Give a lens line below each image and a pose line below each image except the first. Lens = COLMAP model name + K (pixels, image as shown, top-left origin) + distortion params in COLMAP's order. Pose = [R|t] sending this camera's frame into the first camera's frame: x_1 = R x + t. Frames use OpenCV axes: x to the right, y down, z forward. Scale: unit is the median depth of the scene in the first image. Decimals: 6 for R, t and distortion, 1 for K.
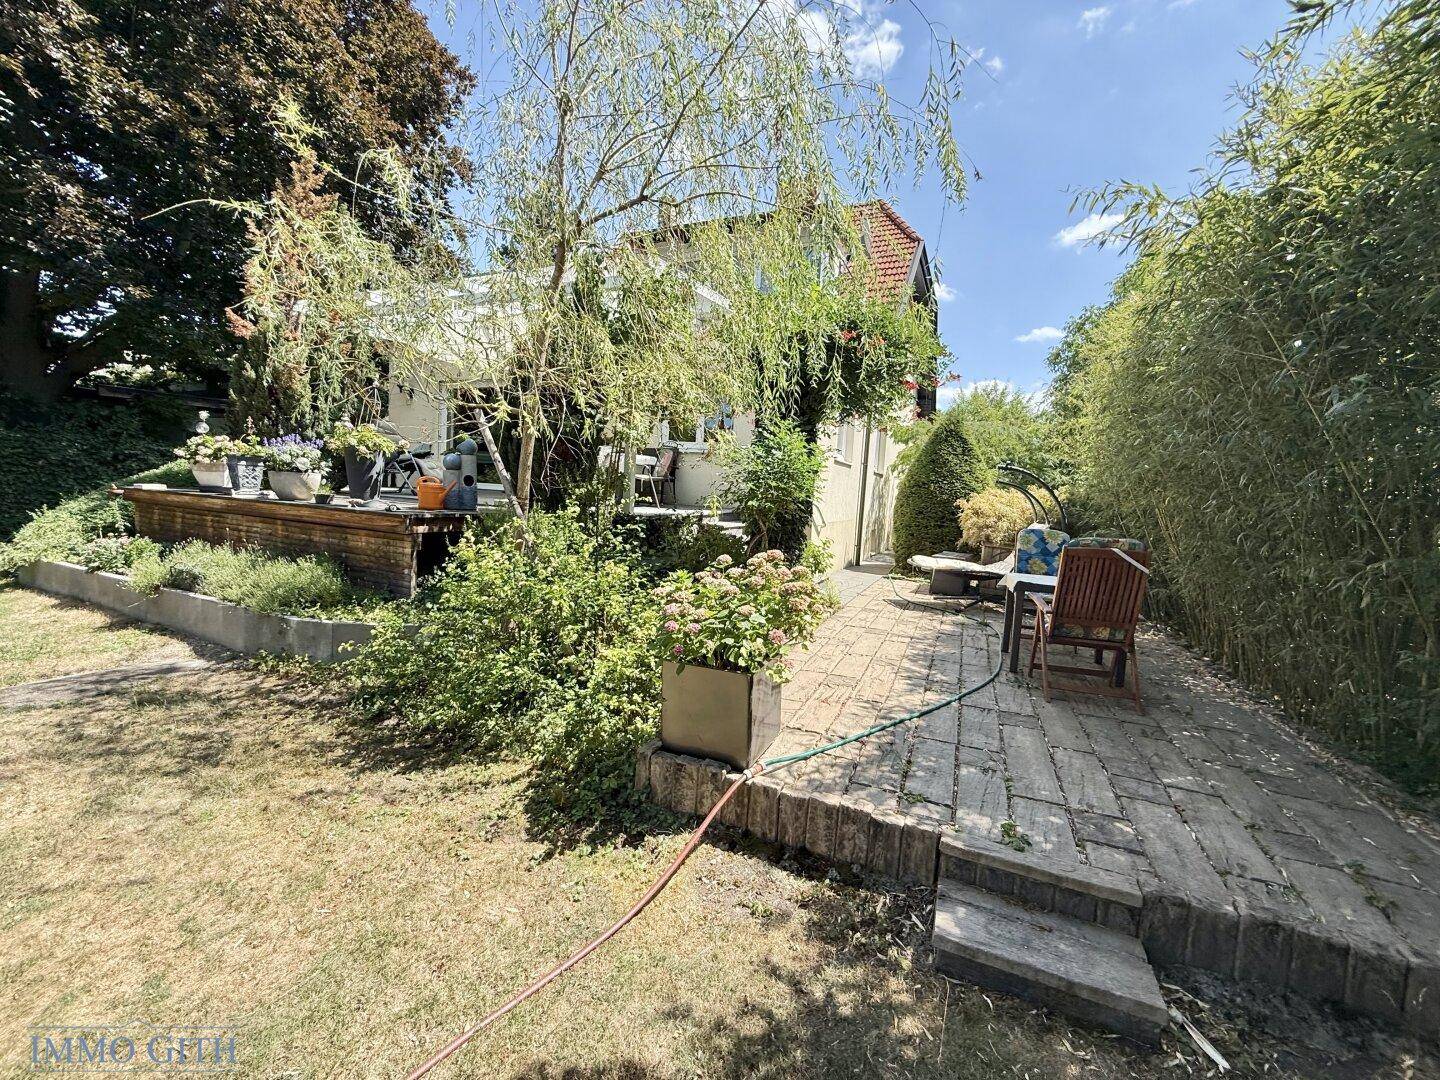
lens RADIAL K [[574.1, 0, 717.4], [0, 574.1, 538.1], [0, 0, 1]] dist [0.001318, -0.000707]
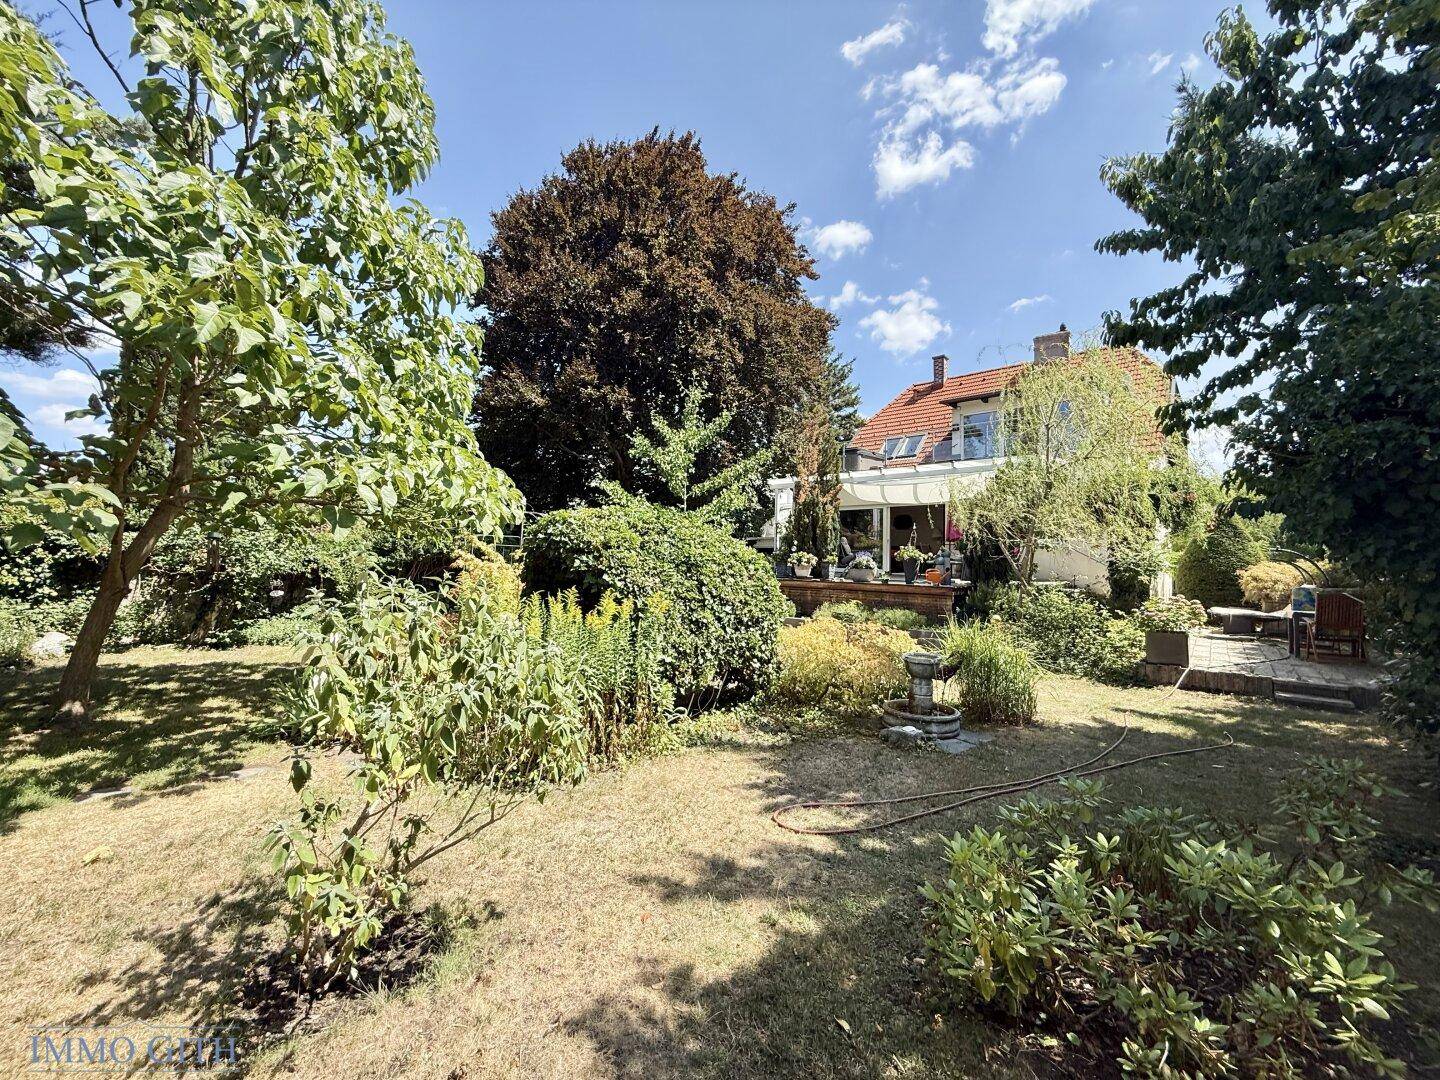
lens RADIAL K [[574.1, 0, 720.5], [0, 574.1, 548.6], [0, 0, 1]] dist [0.001318, -0.000707]
pose [[0.956009, -0.042435, -0.290252, -0.567367], [0.011035, 0.993983, -0.108975, 0.031744], [0.293130, 0.100978, 0.950725, -1.075777]]
